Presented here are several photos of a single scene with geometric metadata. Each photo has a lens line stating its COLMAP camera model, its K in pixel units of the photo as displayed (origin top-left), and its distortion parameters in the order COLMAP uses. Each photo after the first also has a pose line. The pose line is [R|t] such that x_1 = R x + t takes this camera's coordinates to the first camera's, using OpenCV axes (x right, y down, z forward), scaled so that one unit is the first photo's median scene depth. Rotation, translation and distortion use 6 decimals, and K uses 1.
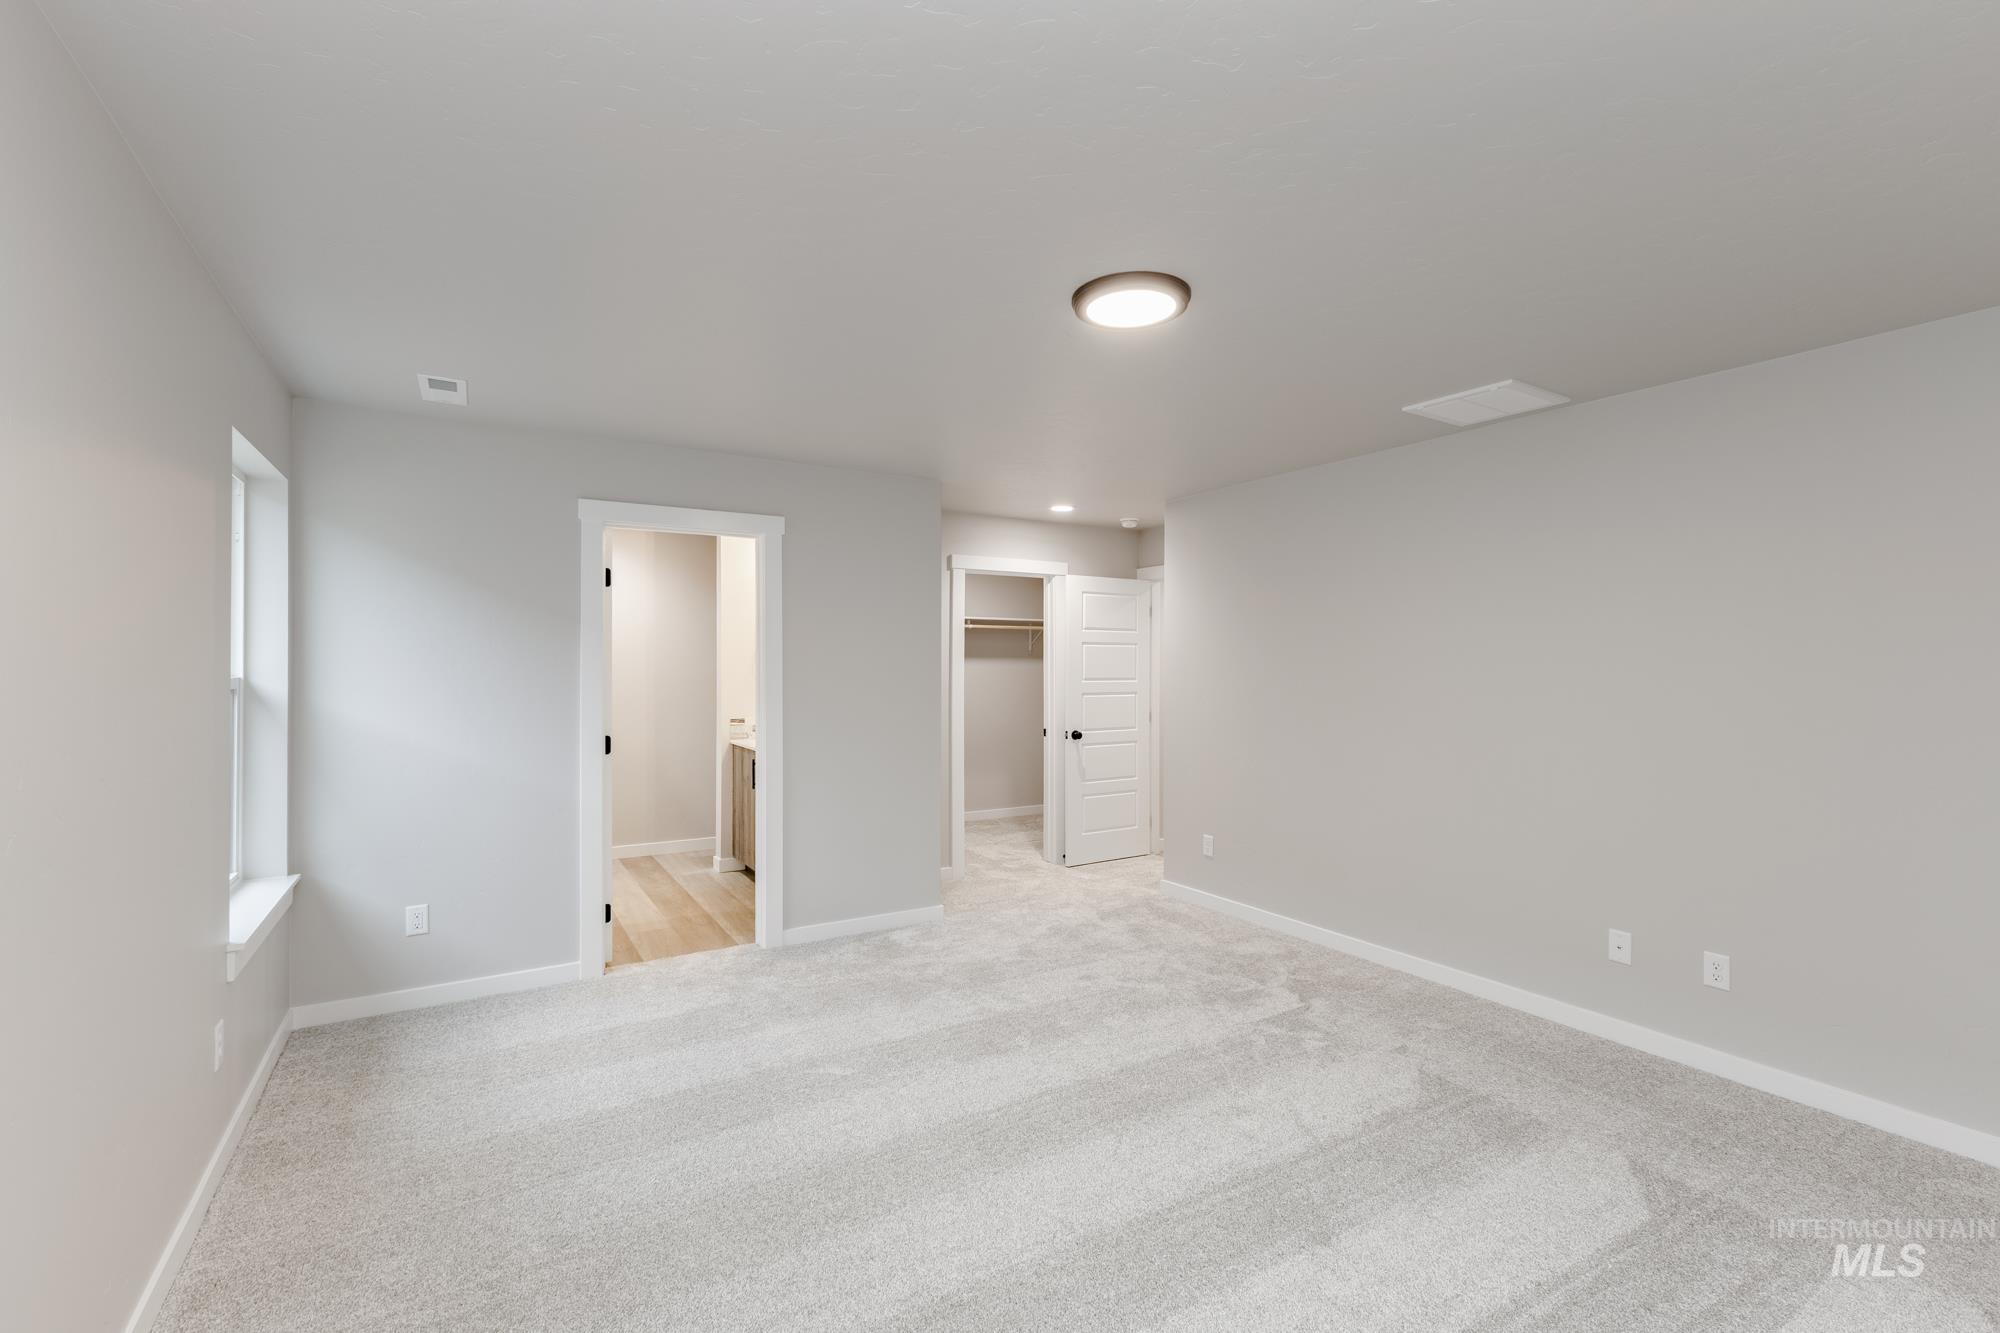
lens RADIAL K [[864.3, 0, 1002.8], [0, 864.3, 657.9], [0, 0, 1]] dist [0.000181, 0.000527]
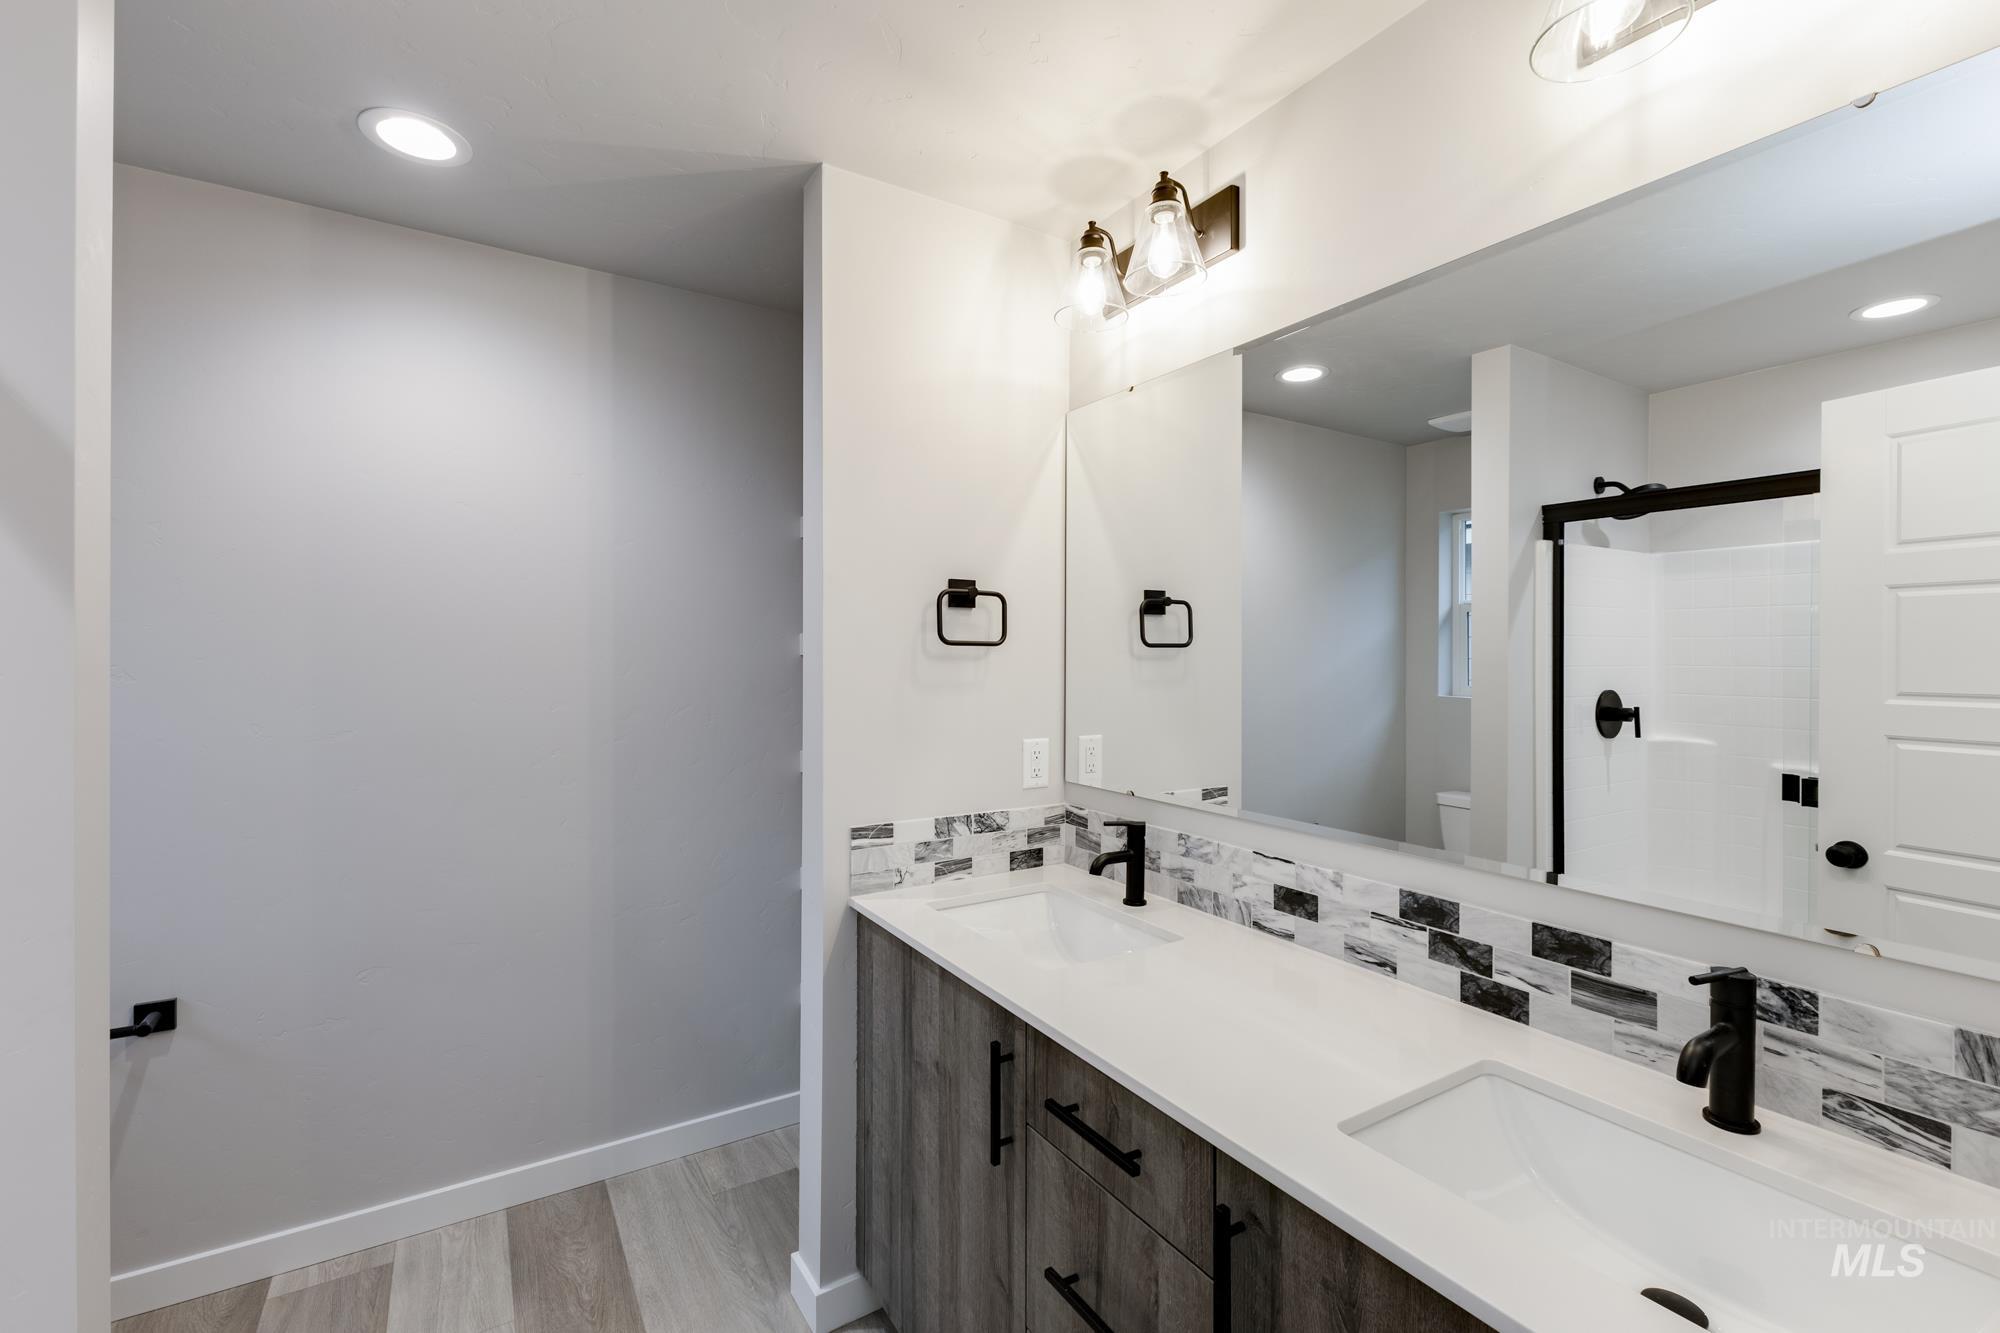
lens RADIAL K [[864.3, 0, 998.9], [0, 864.3, 671.3], [0, 0, 1]] dist [0.000181, 0.000527]
pose [[0.999993, -0.003656, 0.000002, -0.260661], [0.003655, 0.999927, 0.011550, 0.012715], [-0.000044, -0.011550, 0.999933, 0.693160]]
